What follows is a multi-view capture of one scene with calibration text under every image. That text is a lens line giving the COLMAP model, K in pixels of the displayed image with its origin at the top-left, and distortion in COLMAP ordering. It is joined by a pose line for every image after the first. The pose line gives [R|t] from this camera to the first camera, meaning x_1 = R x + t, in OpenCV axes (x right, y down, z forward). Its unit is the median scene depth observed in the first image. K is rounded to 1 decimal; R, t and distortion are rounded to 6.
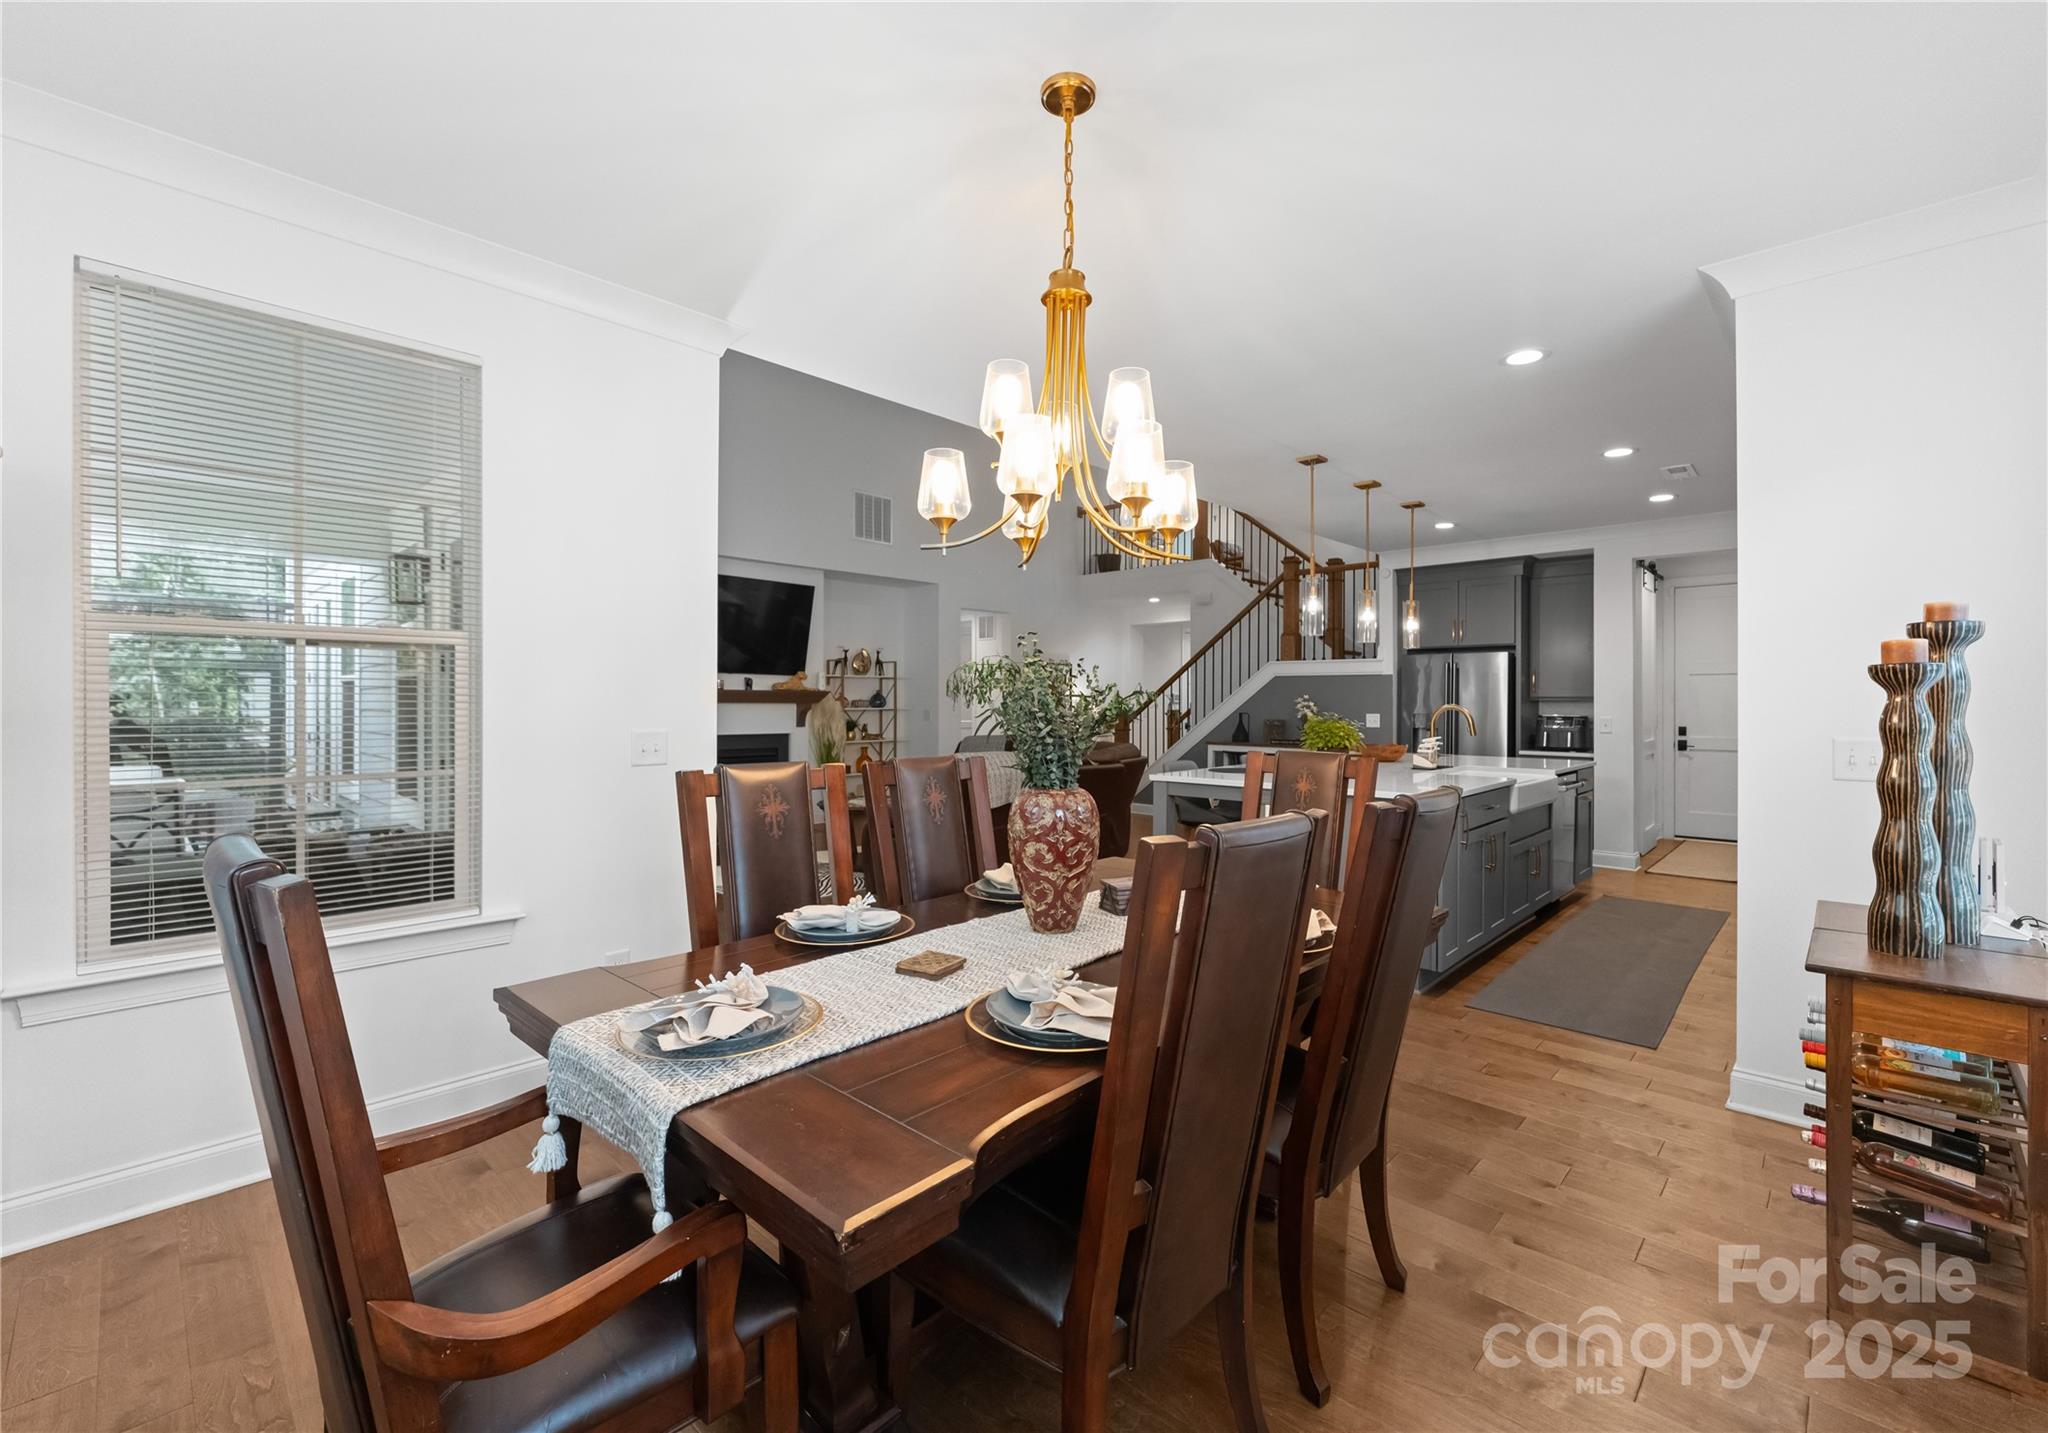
lens RADIAL K [[882.0, 0, 1016.3], [0, 882.0, 707.8], [0, 0, 1]] dist [0.002538, -0.000224]
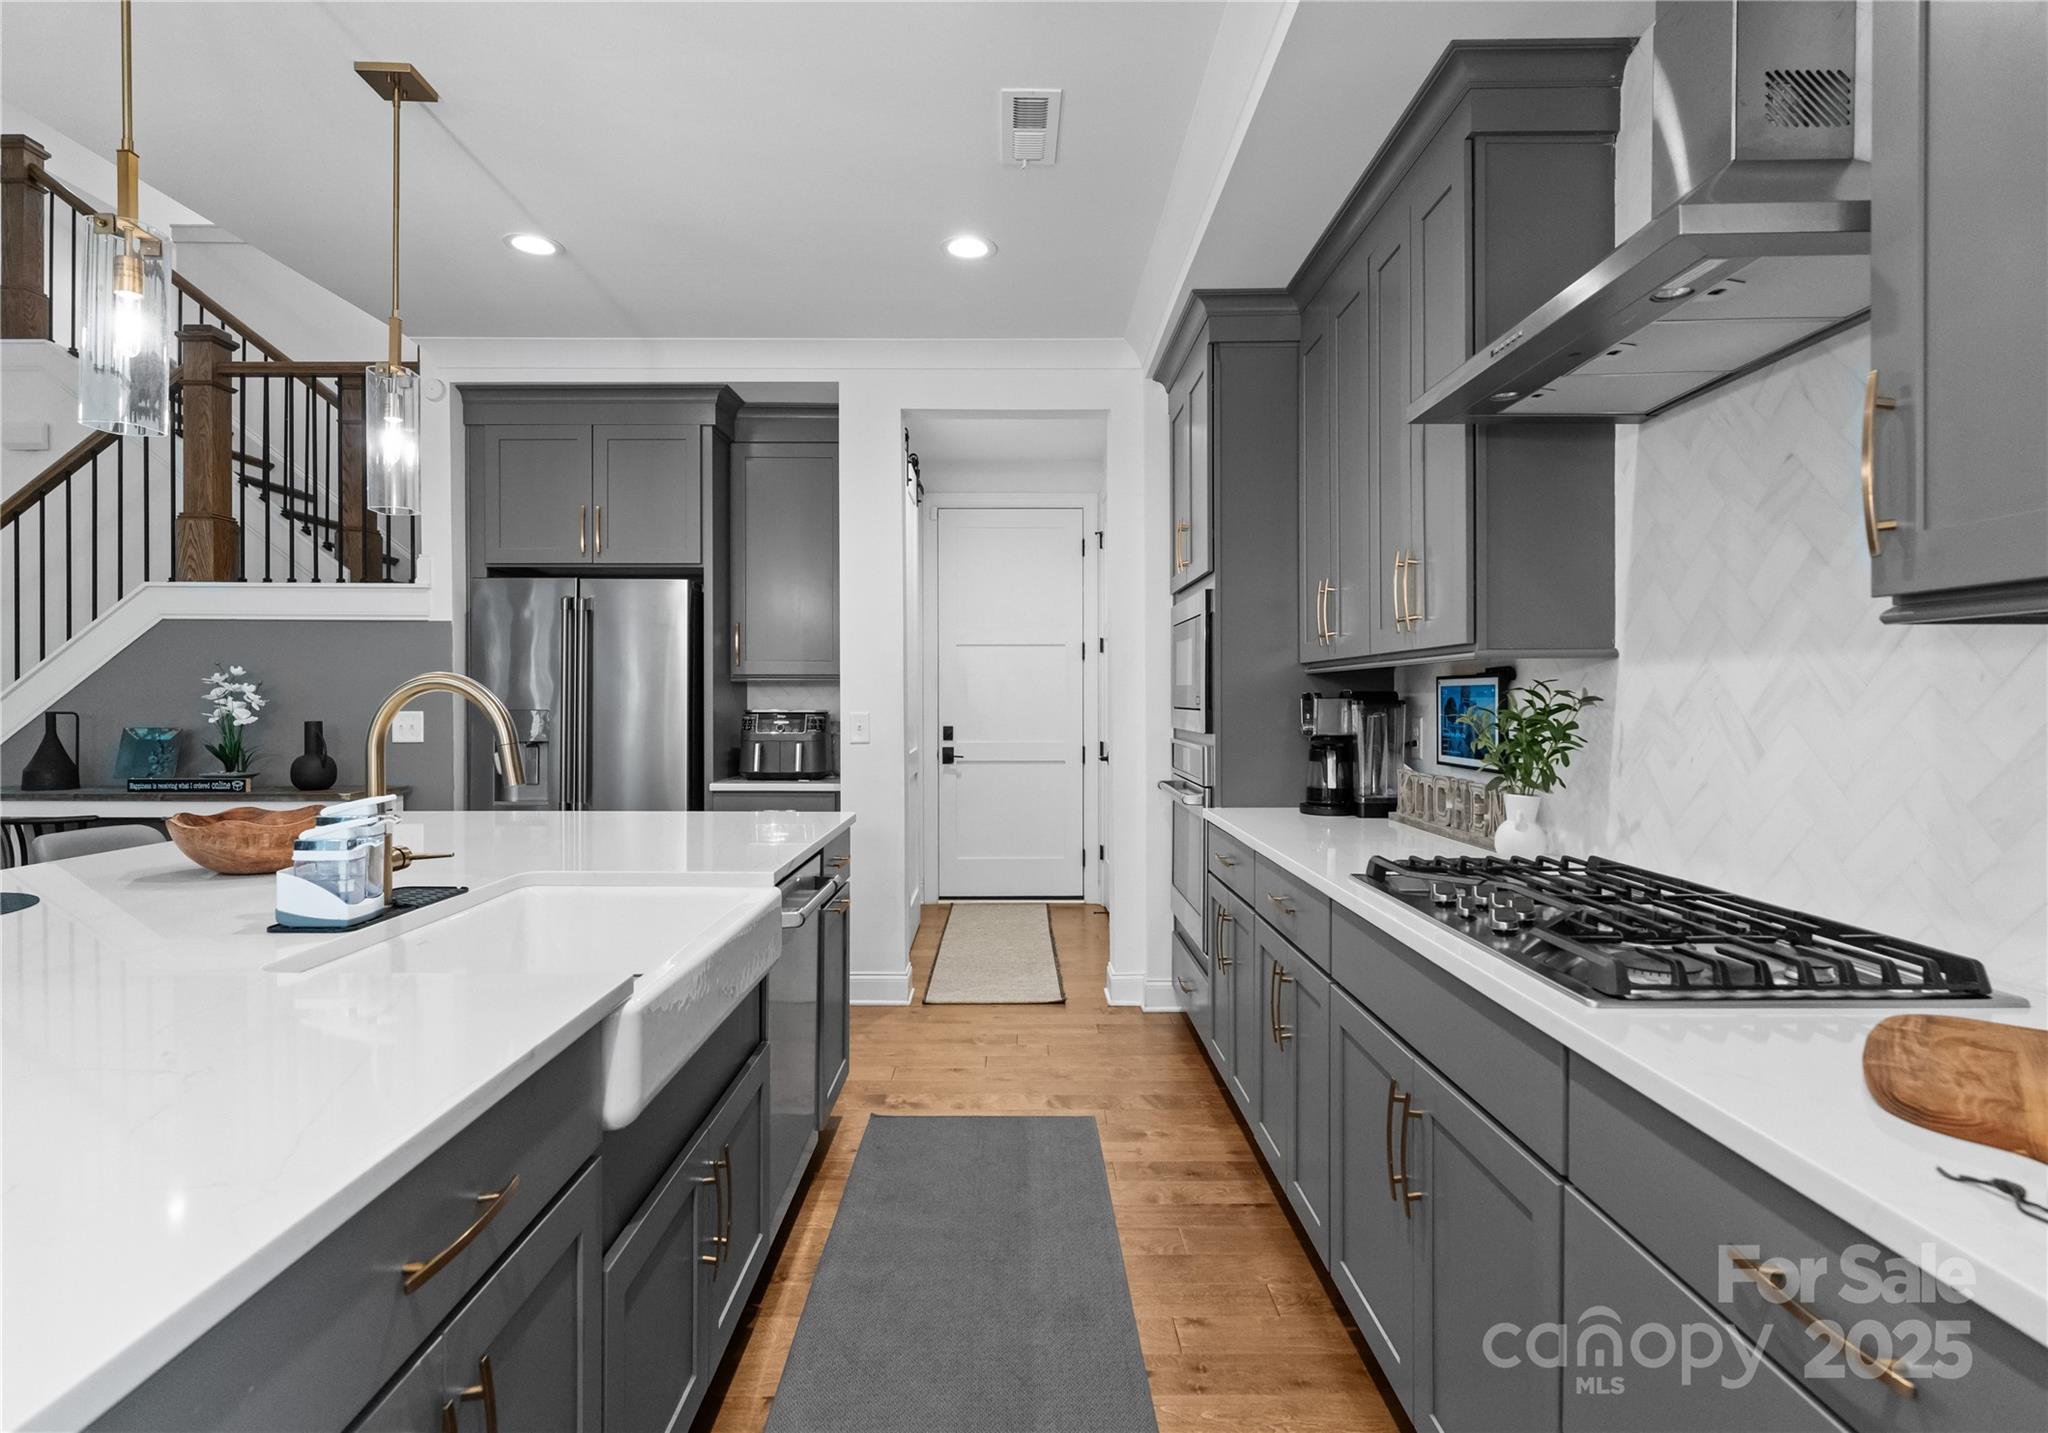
lens RADIAL K [[1075.3, 0, 1023.5], [0, 1075.3, 700.9], [0, 0, 1]] dist [-0.000571, -0.000873]
pose [[0.715156, -0.003409, 0.698957, 0.232595], [0.004436, 0.999990, 0.000338, 0.002692], [-0.698951, 0.002859, 0.715164, 0.378735]]
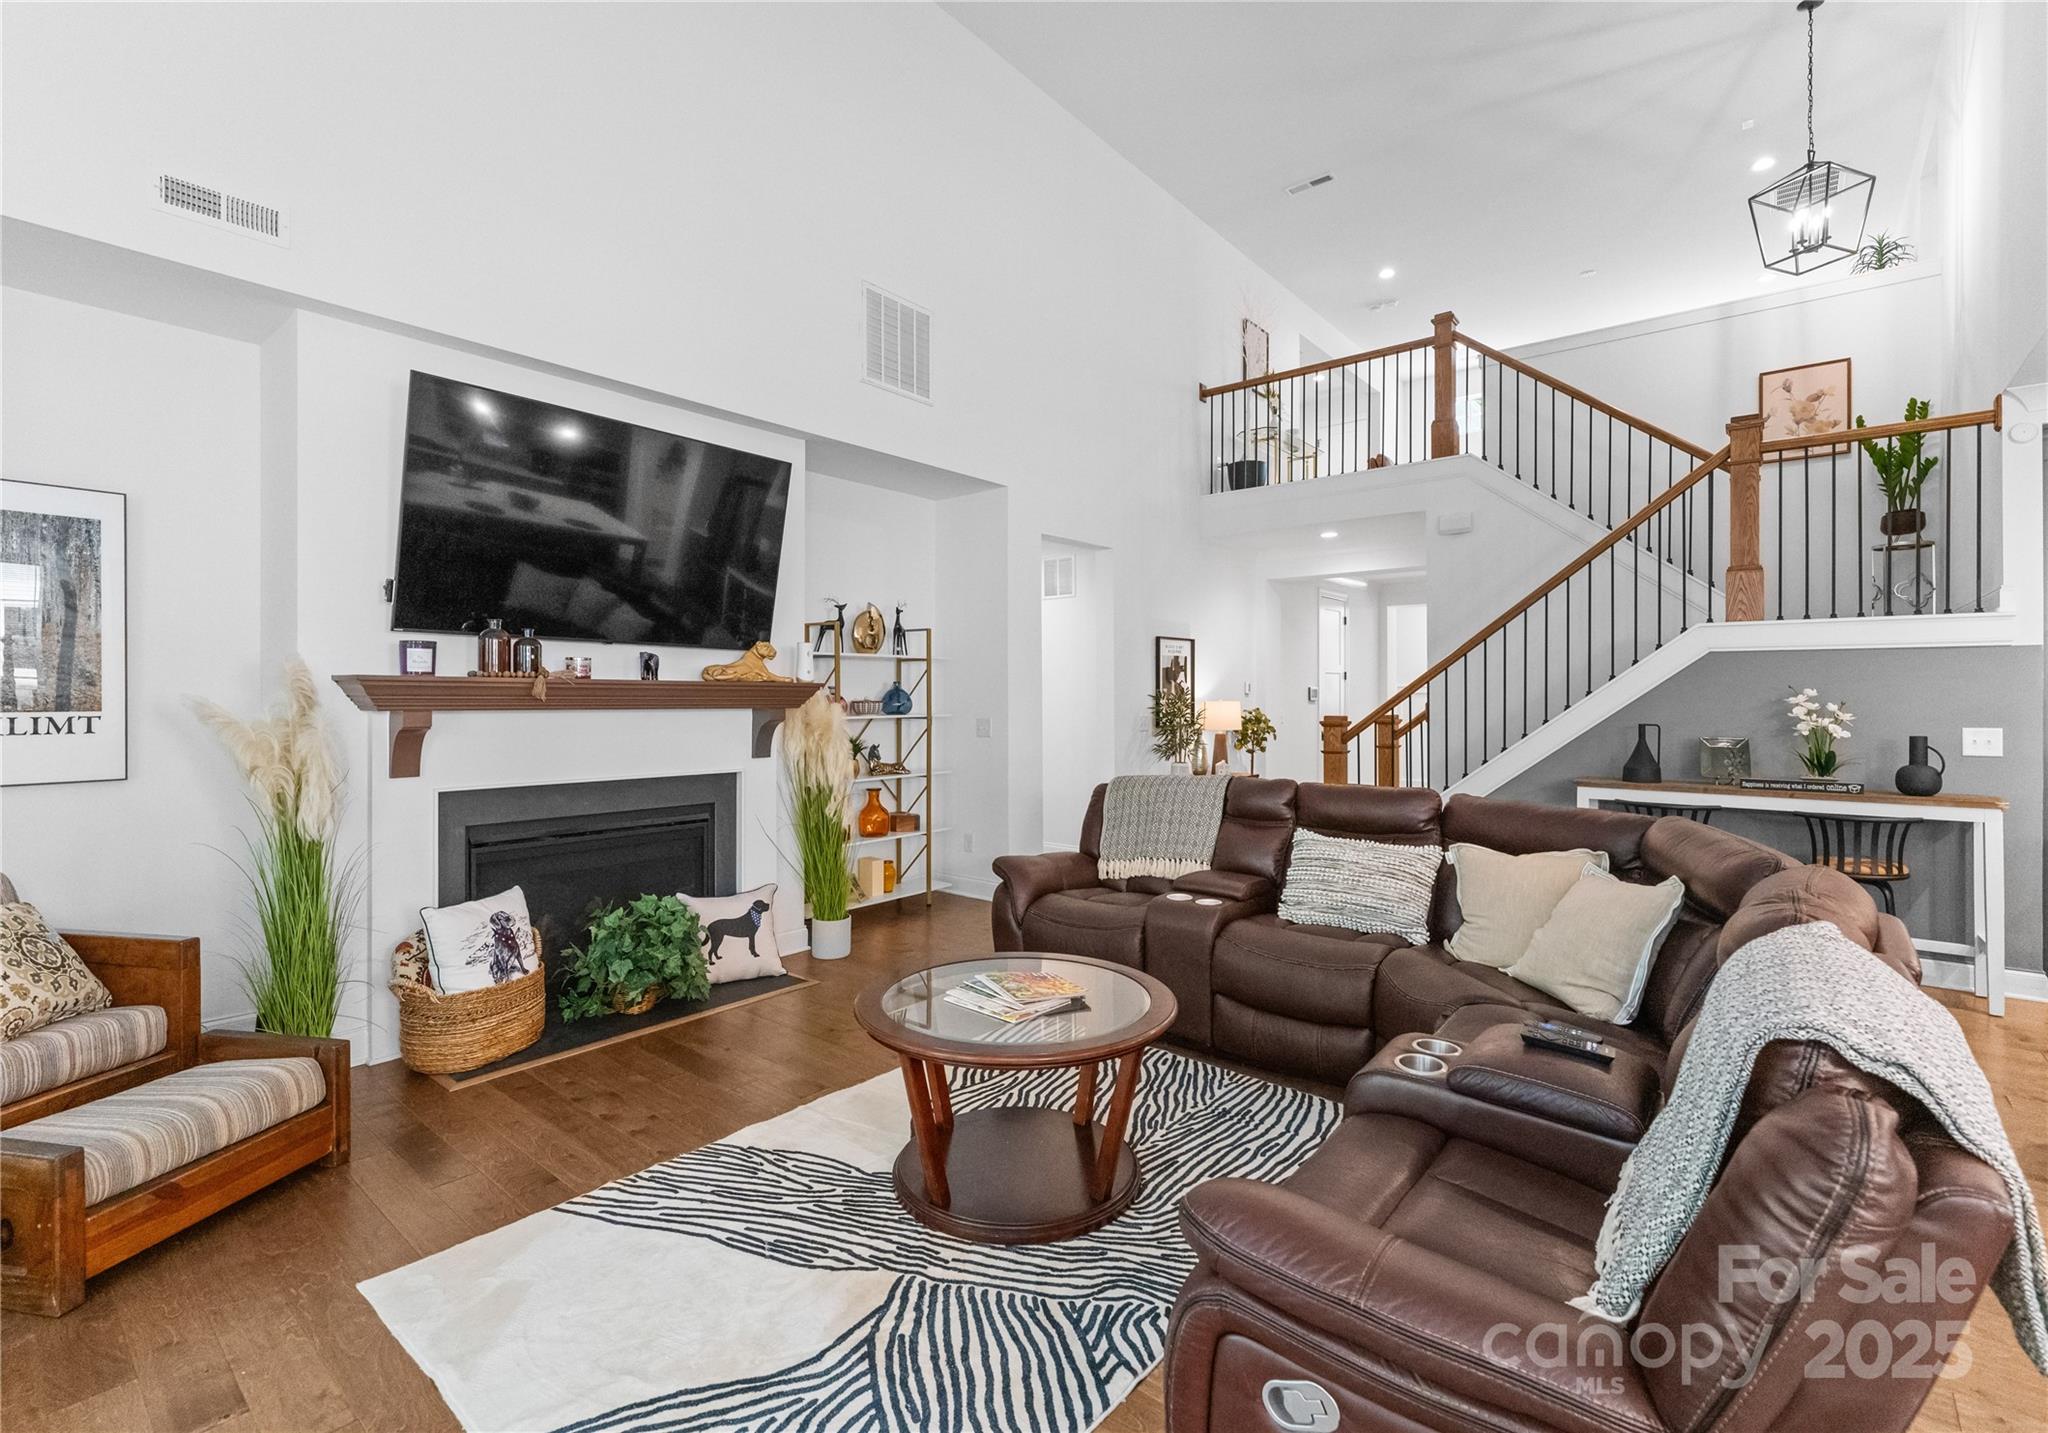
lens RADIAL K [[930.1, 0, 1008.4], [0, 930.1, 694.4], [0, 0, 1]] dist [0.008552, -0.003850]
pose [[0.997514, -0.002557, 0.070417, -0.148673], [0.003211, 0.999953, -0.009183, -0.007744], [-0.070390, 0.009386, 0.997475, 0.493479]]
